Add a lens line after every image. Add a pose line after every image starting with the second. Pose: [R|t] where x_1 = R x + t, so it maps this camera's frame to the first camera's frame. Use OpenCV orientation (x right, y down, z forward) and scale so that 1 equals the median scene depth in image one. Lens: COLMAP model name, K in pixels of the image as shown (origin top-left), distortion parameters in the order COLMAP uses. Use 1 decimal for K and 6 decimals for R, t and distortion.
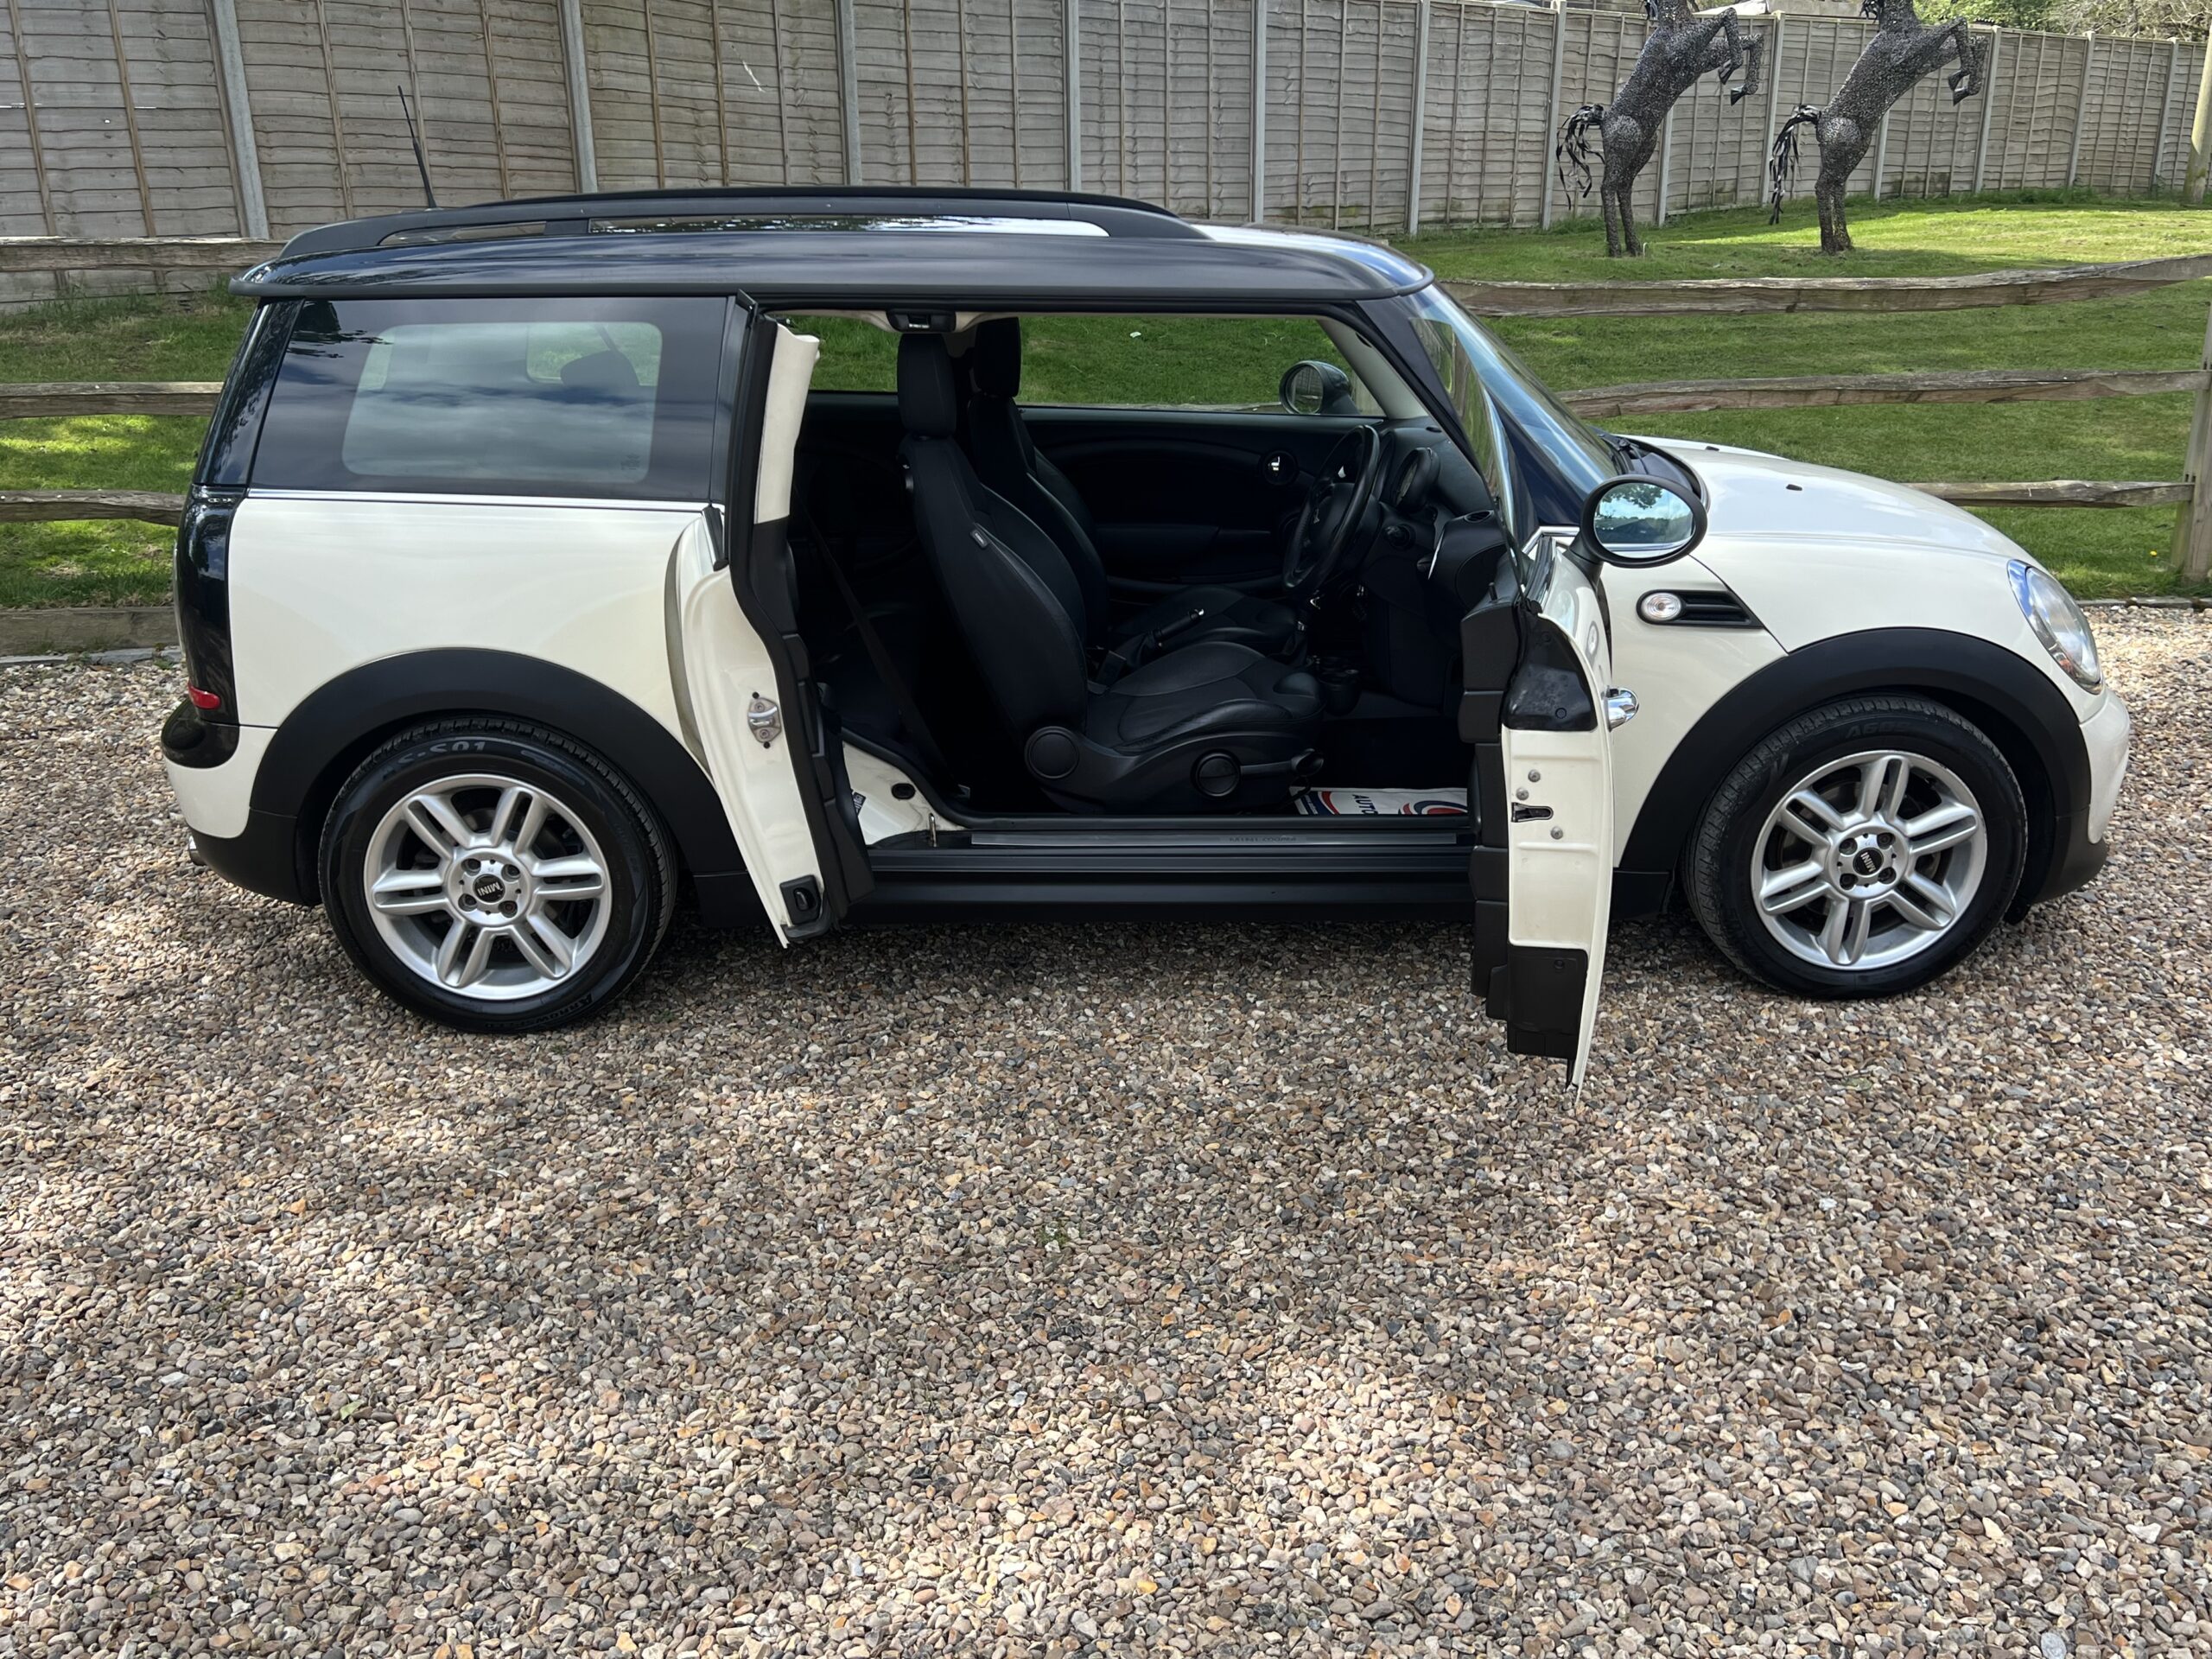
lens RADIAL K [[1930.1, 0, 1124.3], [0, 1930.1, 821.9], [0, 0, 1]] dist [0.049660, -0.051219]
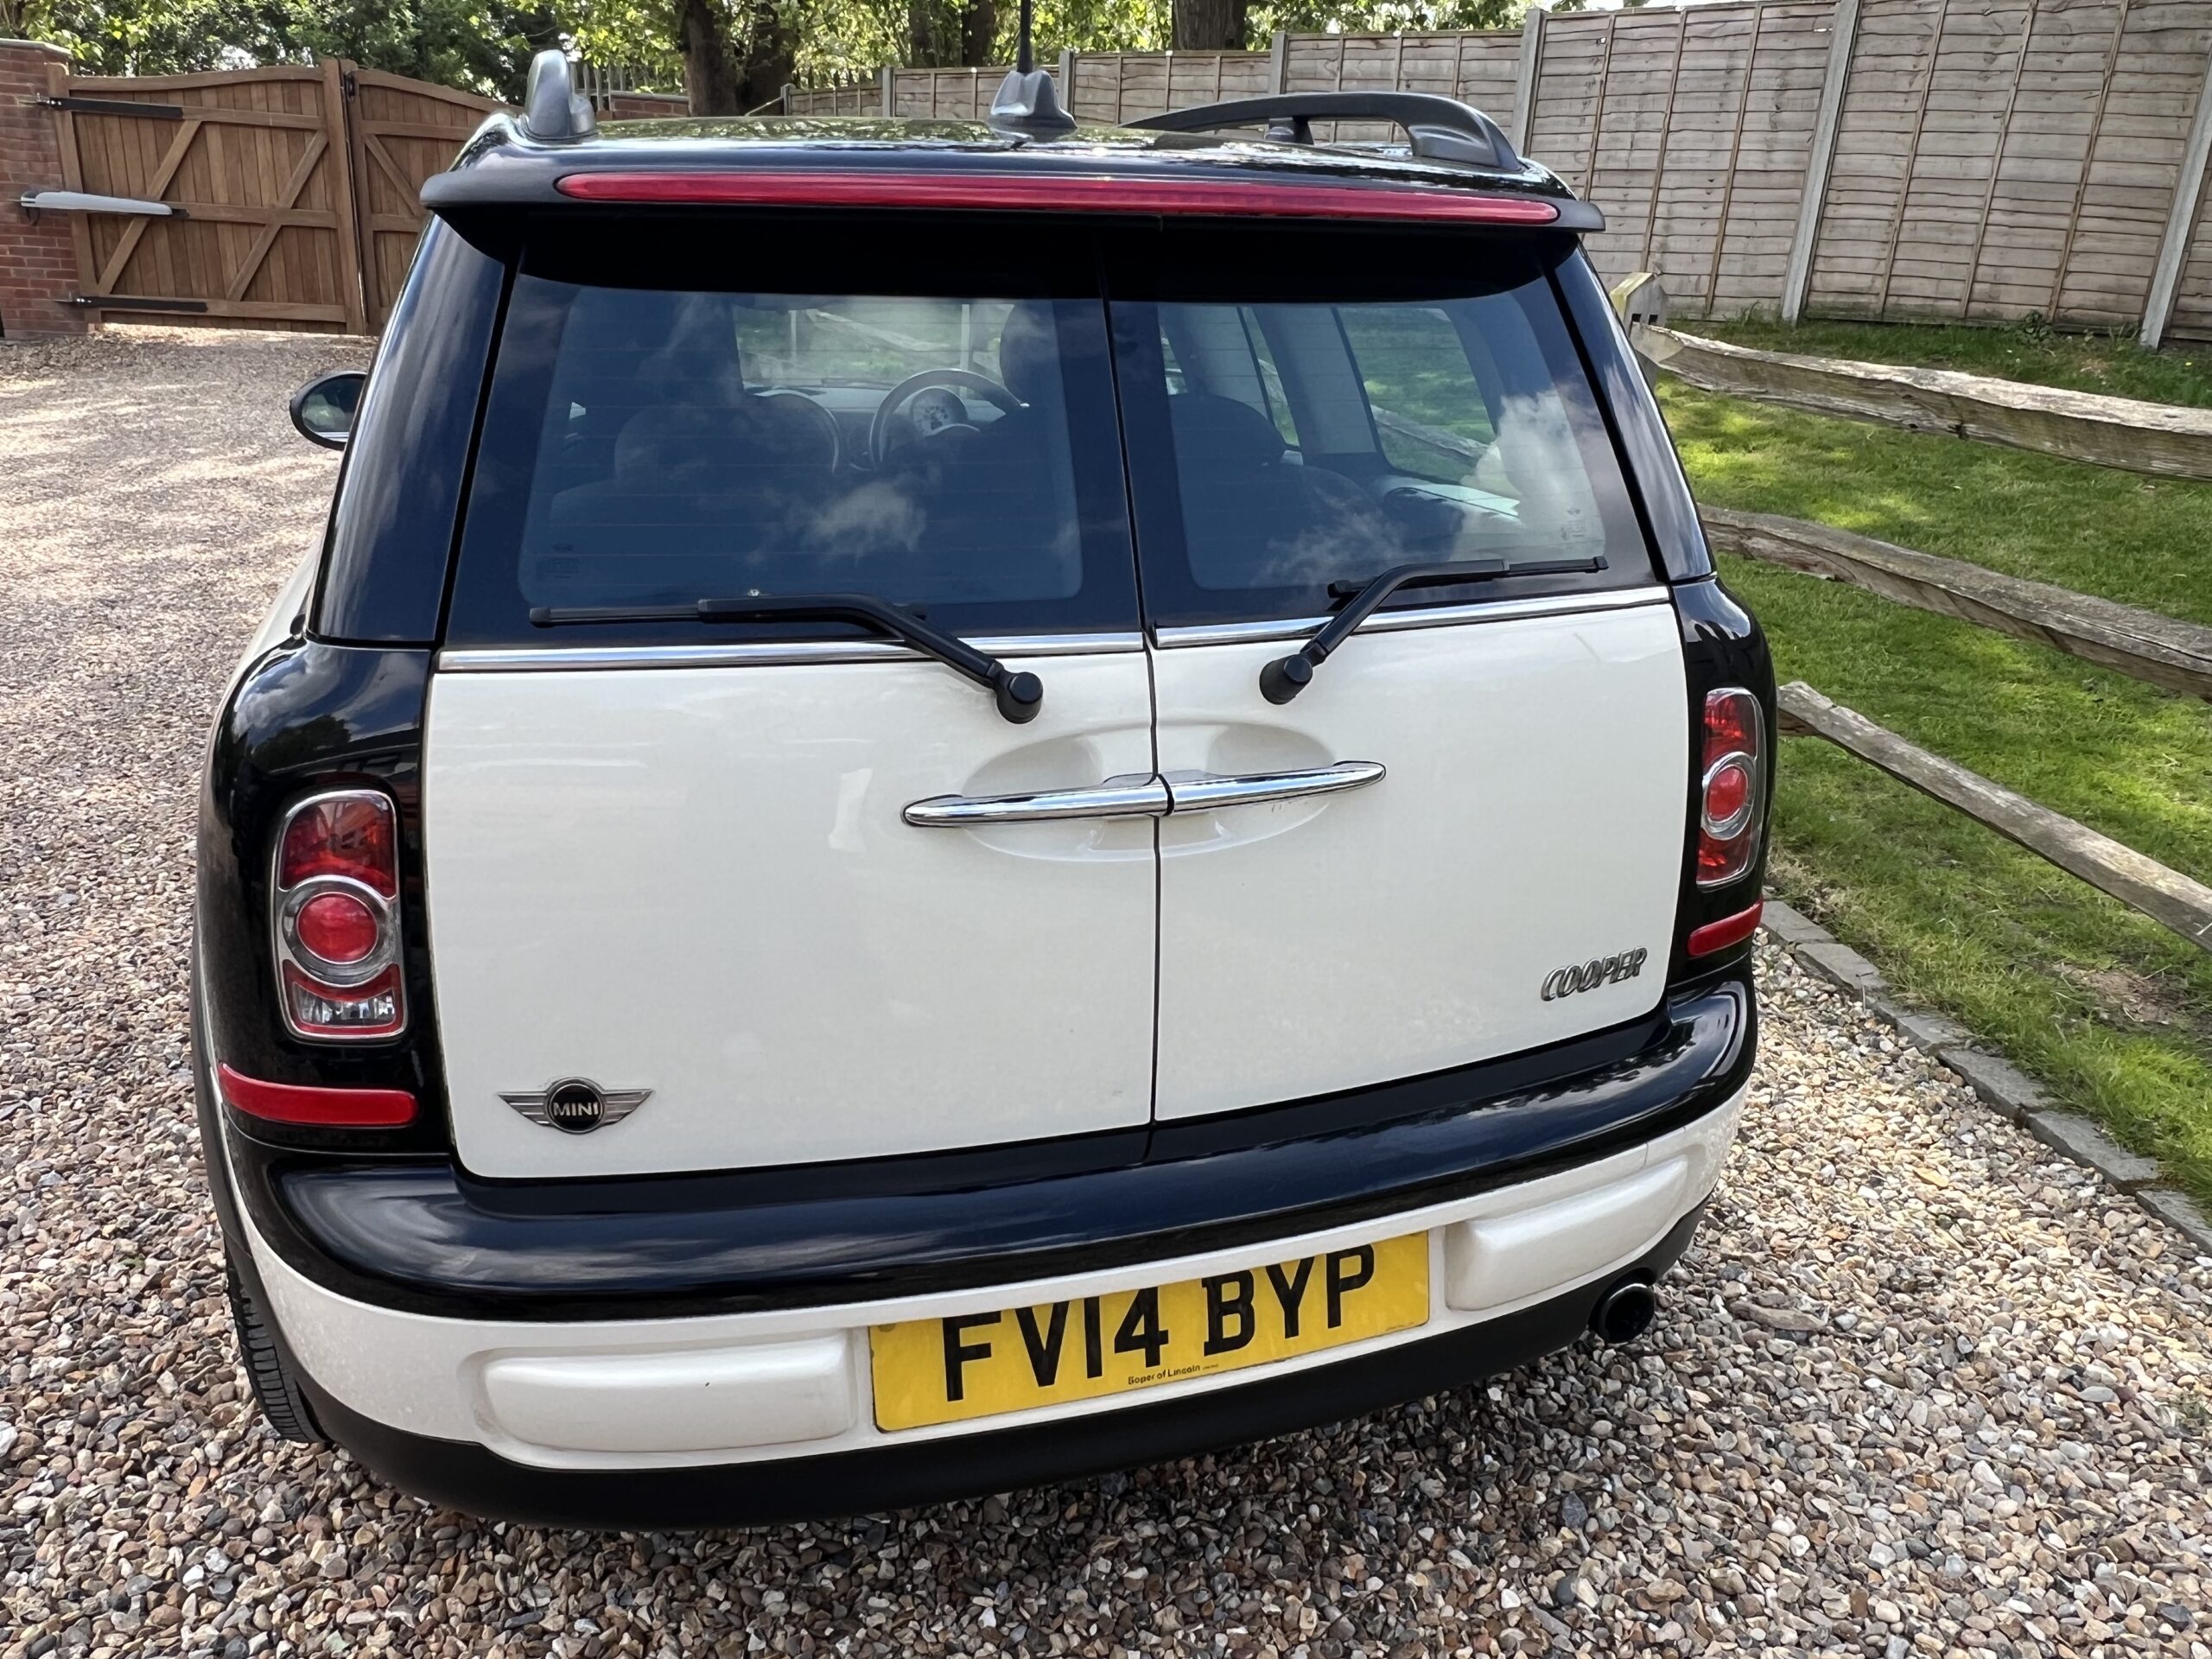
lens RADIAL K [[1621.3, 0, 1095.1], [0, 1621.3, 836.1], [0, 0, 1]] dist [-0.004789, 0.003848]
pose [[0.160288, 0.359456, -0.919293, 1.345638], [-0.351047, 0.891204, 0.287265, -0.366605], [0.922536, 0.276670, 0.269035, 1.205877]]
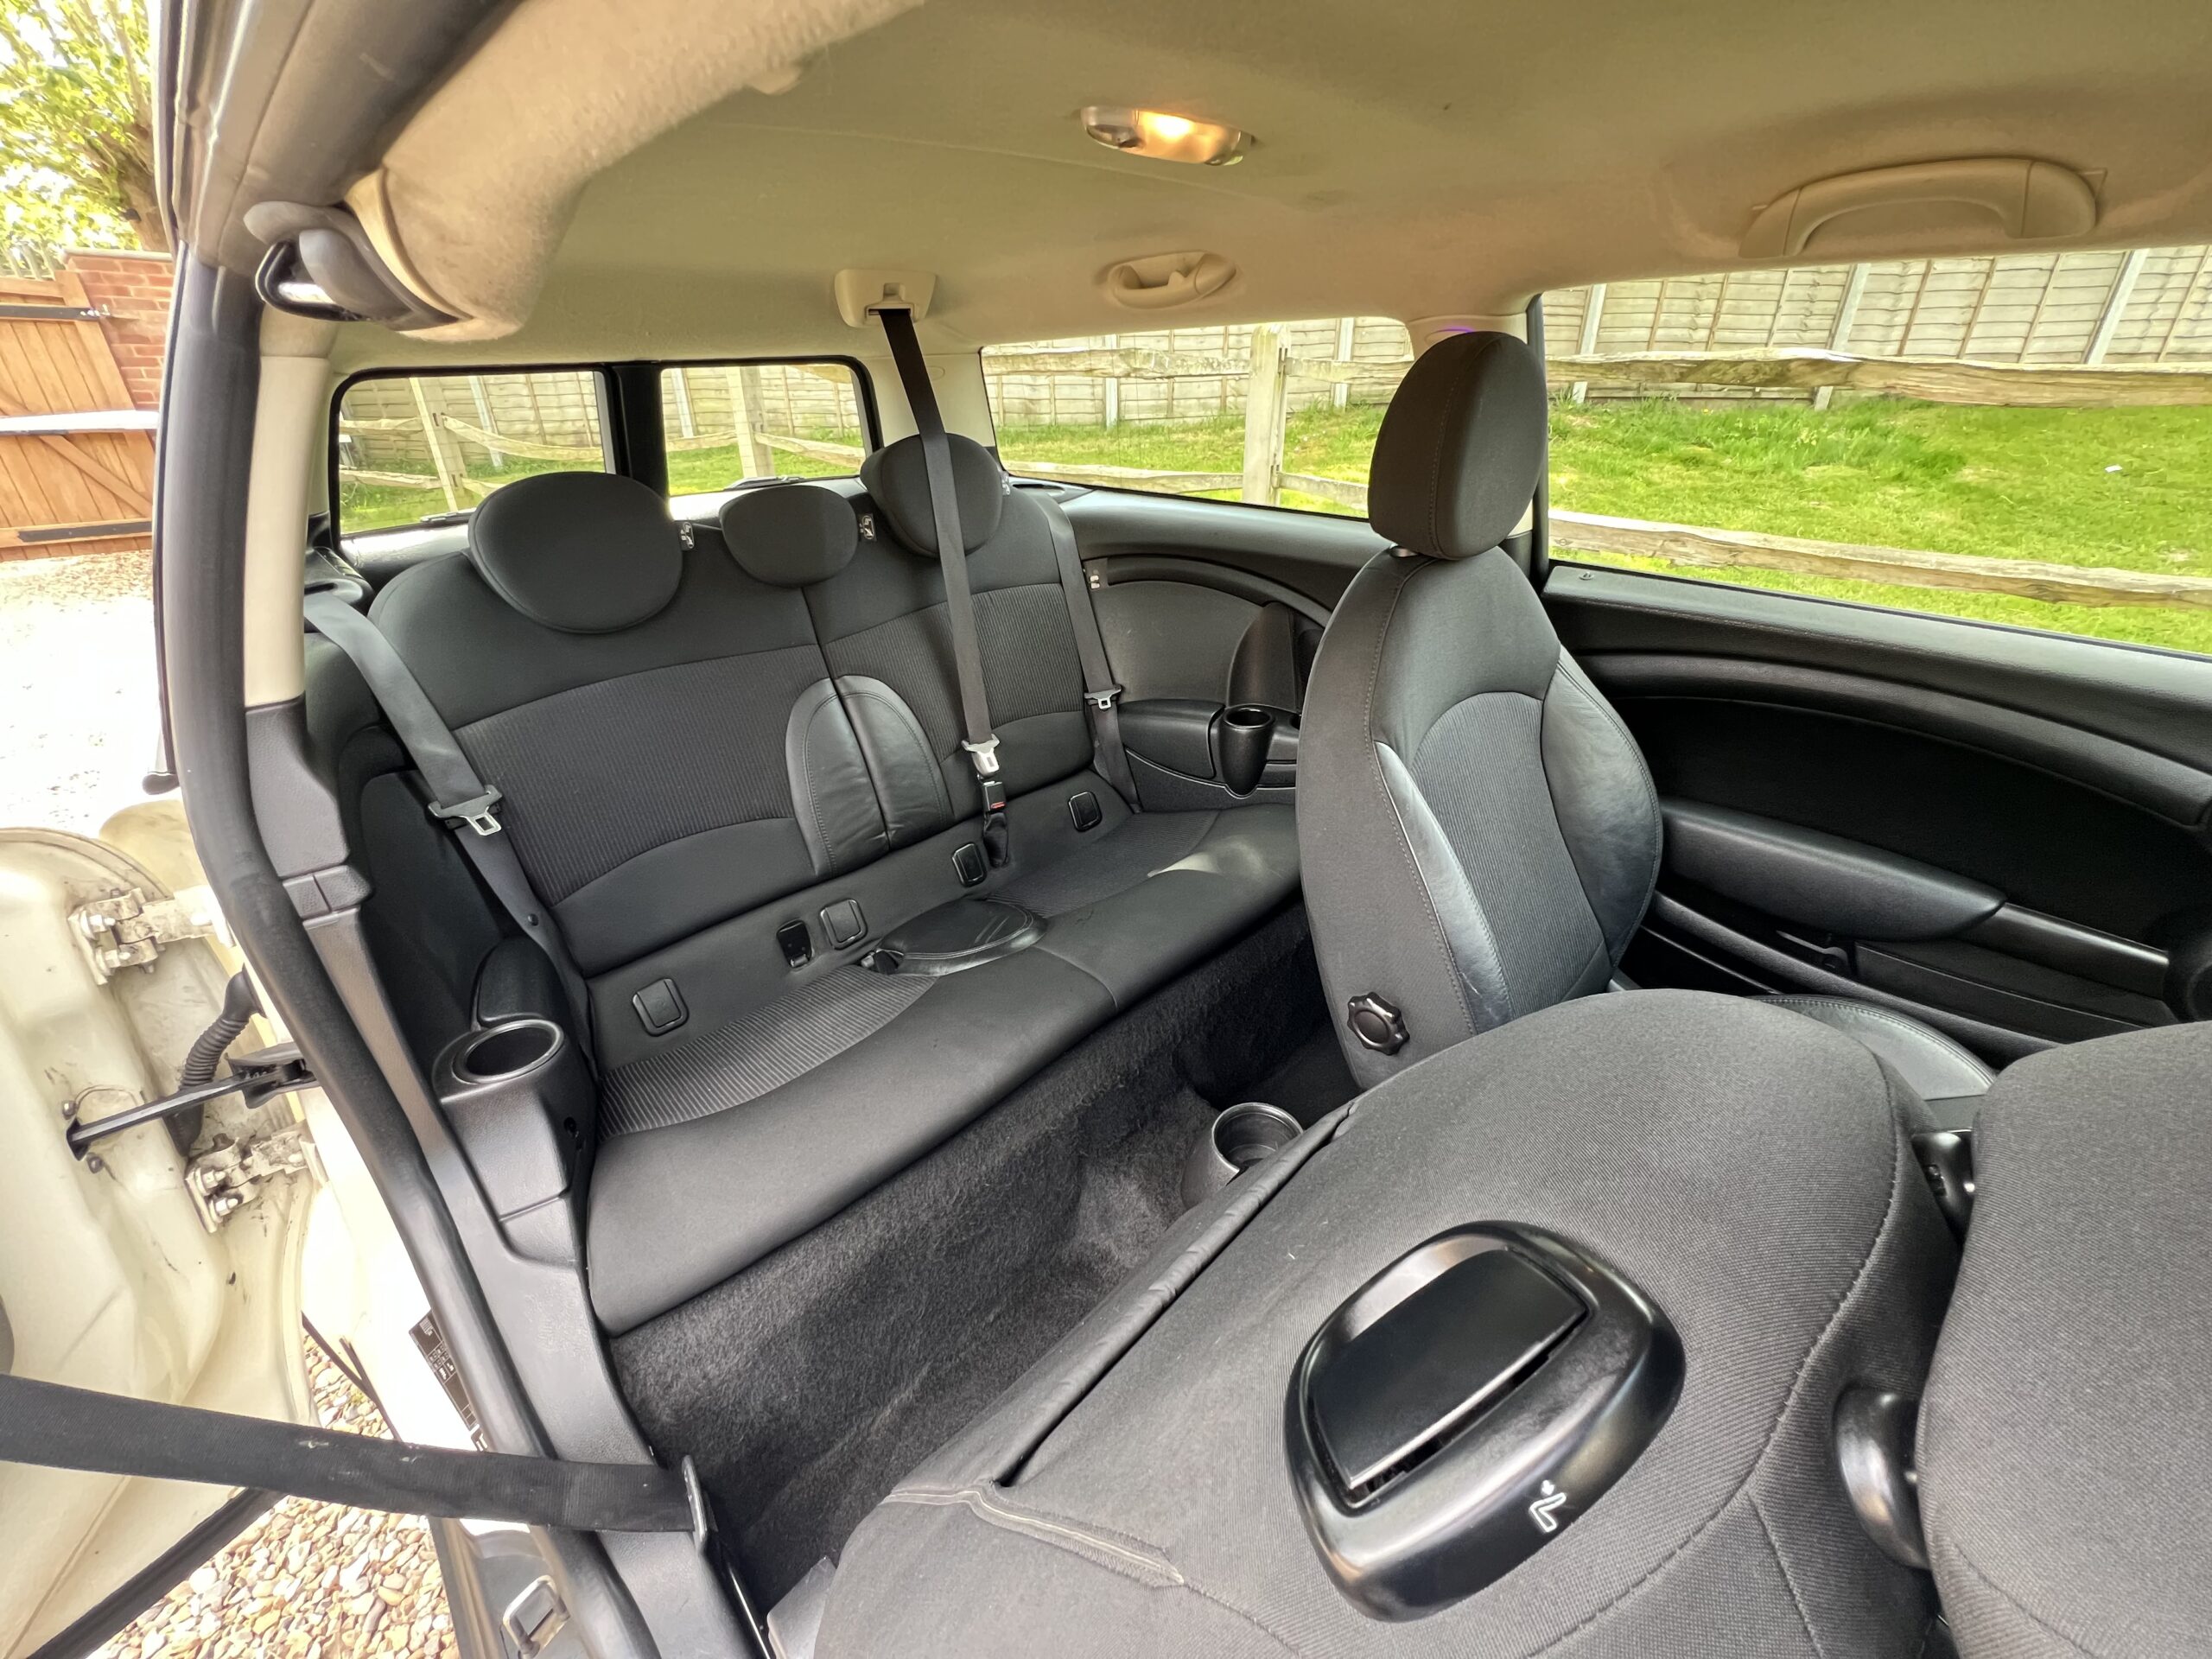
lens RADIAL K [[870.0, 0, 1104.8], [0, 870.0, 823.8], [0, 0, 1]] dist [-0.002631, 0.000025]
pose [[0.665079, 0.327332, -0.671210, 0.061880], [-0.218160, 0.944770, 0.244573, -0.234930], [0.714196, -0.016229, 0.699758, 0.973493]]
